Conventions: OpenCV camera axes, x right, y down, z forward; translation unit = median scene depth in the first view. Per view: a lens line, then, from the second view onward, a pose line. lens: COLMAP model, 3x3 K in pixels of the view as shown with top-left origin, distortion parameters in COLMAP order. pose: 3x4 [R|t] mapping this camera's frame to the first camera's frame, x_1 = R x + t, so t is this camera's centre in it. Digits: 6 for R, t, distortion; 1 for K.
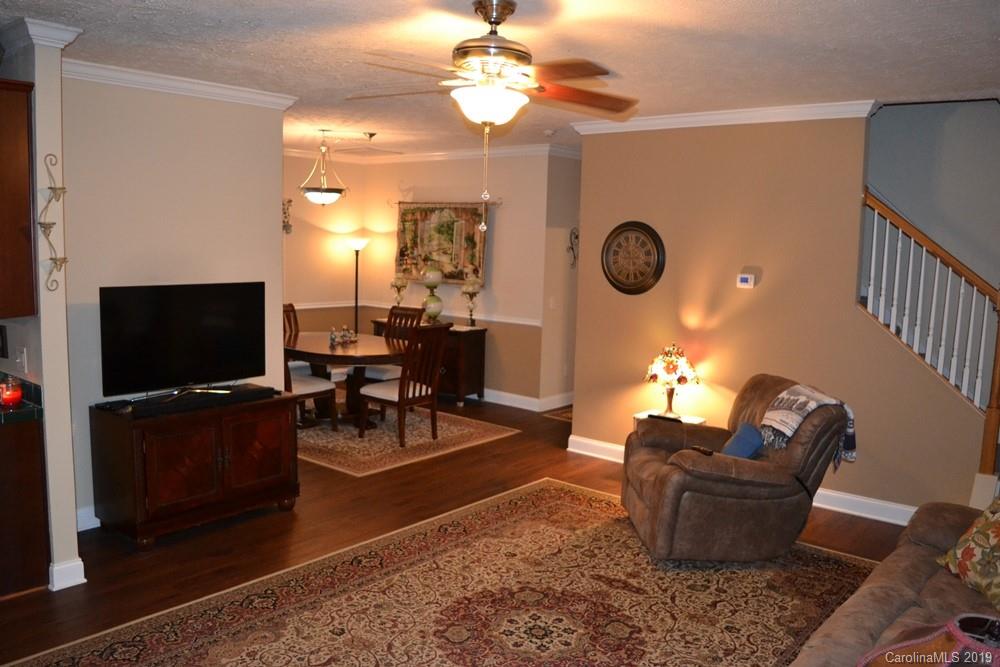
lens RADIAL K [[793.3, 0, 500.0], [0, 793.3, 333.5], [0, 0, 1]] dist [-0.101503, 0.002367]
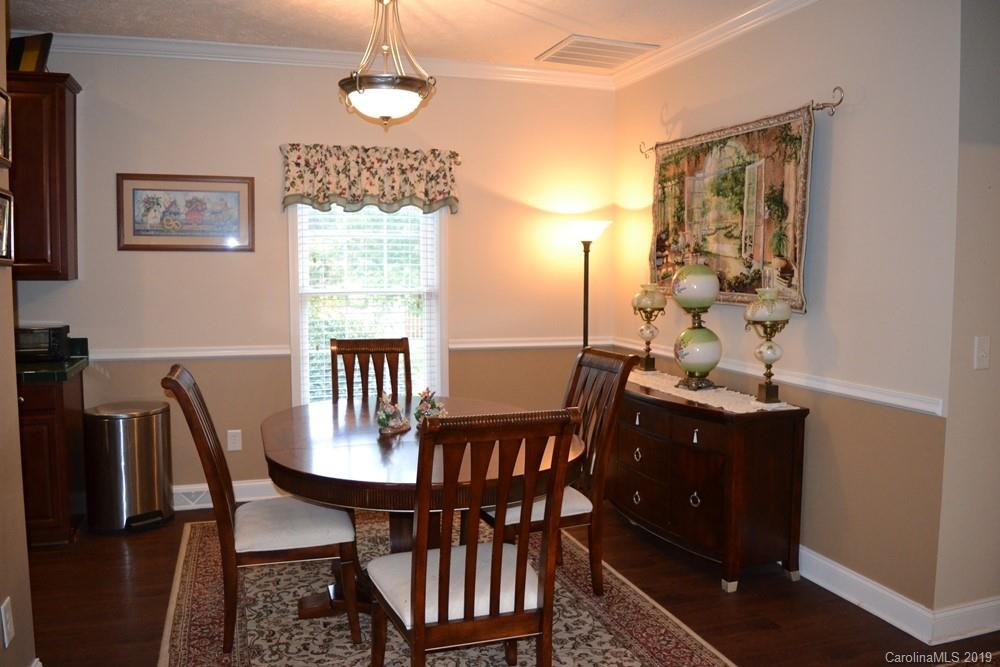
lens RADIAL K [[793.3, 0, 500.0], [0, 793.3, 333.5], [0, 0, 1]] dist [-0.101503, 0.002367]
pose [[0.848507, 0.018600, -0.528856, 0.059894], [-0.043177, 0.998483, -0.034158, -0.023768], [0.527419, 0.051818, 0.848024, 0.545916]]
